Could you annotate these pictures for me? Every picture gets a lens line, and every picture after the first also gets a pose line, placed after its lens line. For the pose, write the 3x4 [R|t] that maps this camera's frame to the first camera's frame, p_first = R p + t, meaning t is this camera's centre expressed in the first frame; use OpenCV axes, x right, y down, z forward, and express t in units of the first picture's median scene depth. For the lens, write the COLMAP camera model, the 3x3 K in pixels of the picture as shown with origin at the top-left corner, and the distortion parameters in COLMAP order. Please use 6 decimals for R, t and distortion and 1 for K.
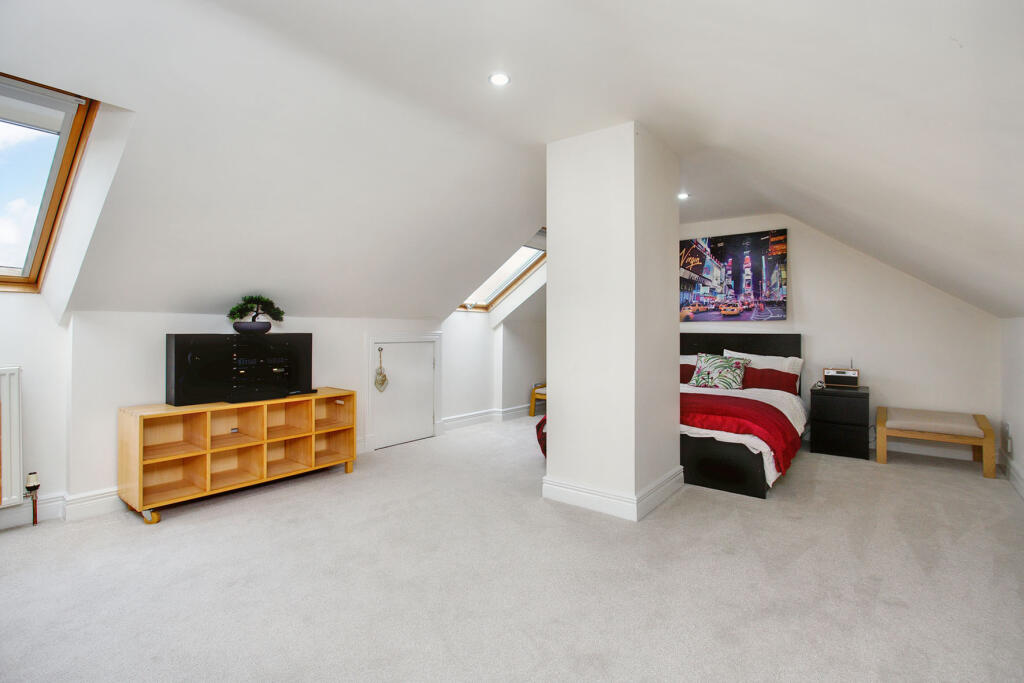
lens RADIAL K [[489.9, 0, 512.6], [0, 489.9, 330.5], [0, 0, 1]] dist [-0.010076, 0.002621]
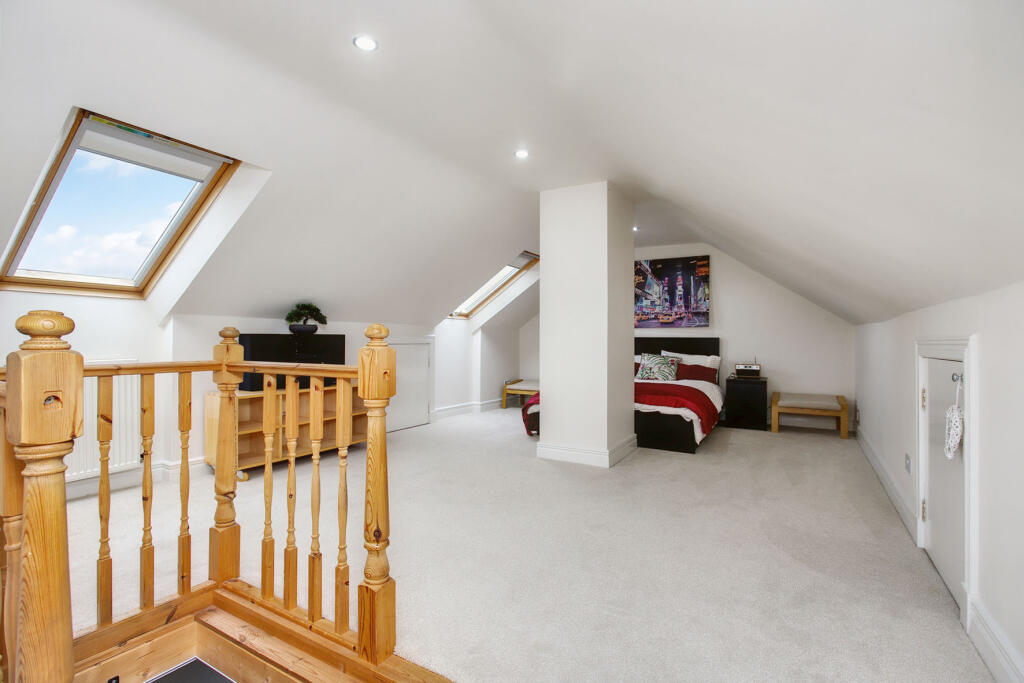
lens RADIAL K [[489.9, 0, 510.1], [0, 489.9, 345.1], [0, 0, 1]] dist [-0.010076, 0.002621]
pose [[0.991774, 0.000601, 0.128002, -0.161997], [-0.001978, 0.999941, 0.010636, 0.018324], [-0.127988, -0.010802, 0.991717, -0.276296]]
